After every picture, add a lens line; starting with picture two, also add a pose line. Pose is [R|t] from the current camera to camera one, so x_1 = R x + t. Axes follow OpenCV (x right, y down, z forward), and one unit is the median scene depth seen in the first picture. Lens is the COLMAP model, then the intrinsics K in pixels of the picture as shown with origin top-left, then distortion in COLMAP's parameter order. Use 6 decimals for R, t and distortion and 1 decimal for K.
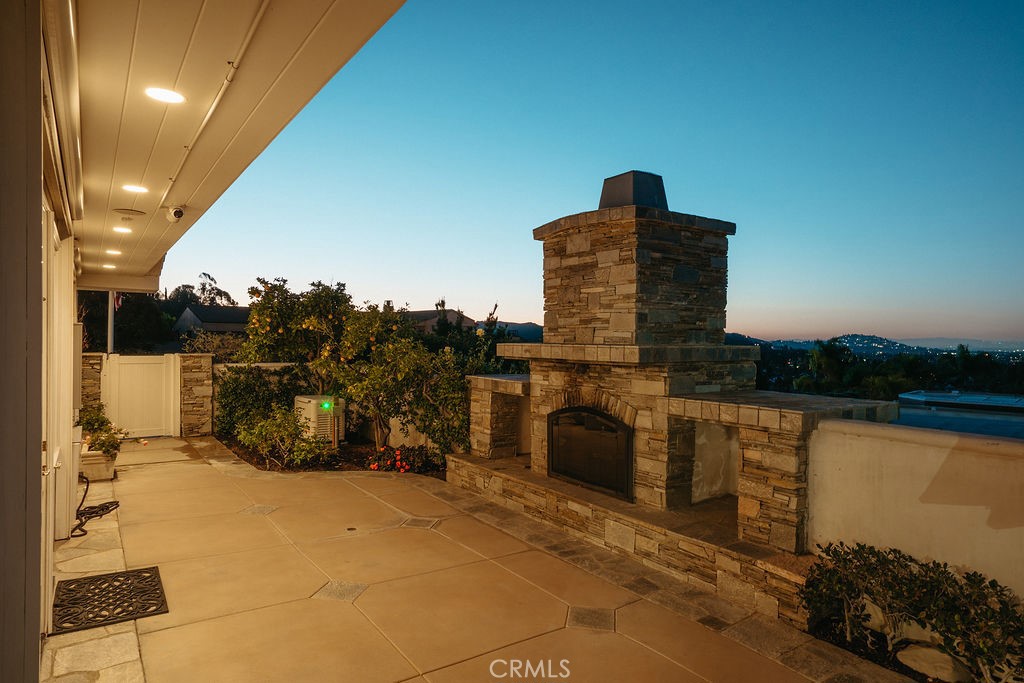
lens RADIAL K [[623.7, 0, 510.3], [0, 623.7, 340.2], [0, 0, 1]] dist [-0.003793, -0.000308]
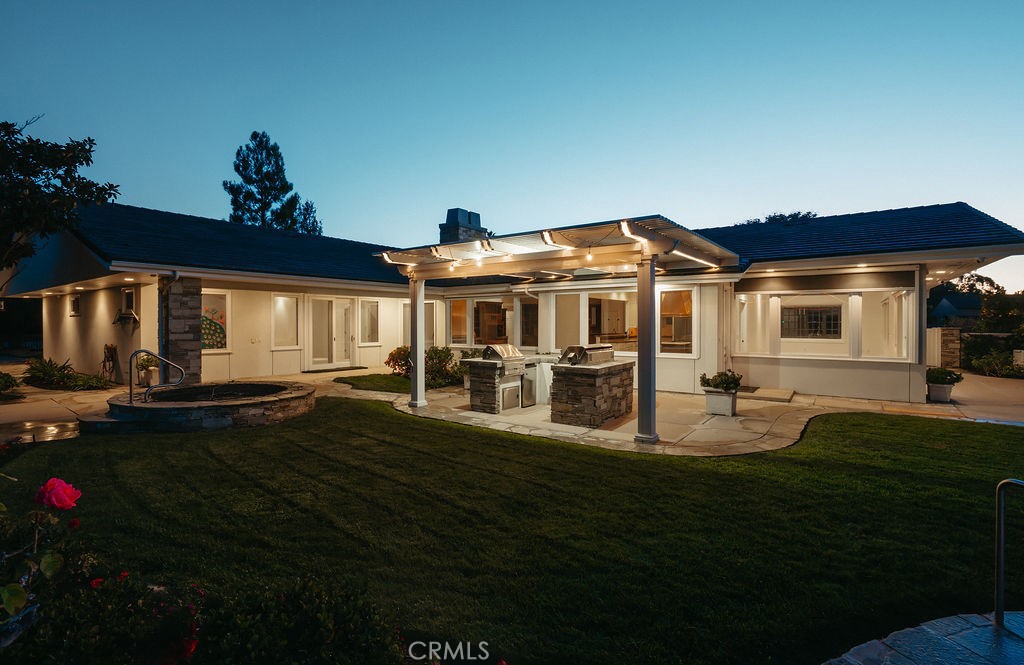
lens RADIAL K [[491.0, 0, 508.5], [0, 491.0, 326.3], [0, 0, 1]] dist [0.003556, 0.000714]
pose [[0.361053, 0.000583, -0.932545, 0.475379], [0.001859, 0.999997, 0.001345, 0.012348], [0.932543, -0.002219, 0.361051, -0.926346]]
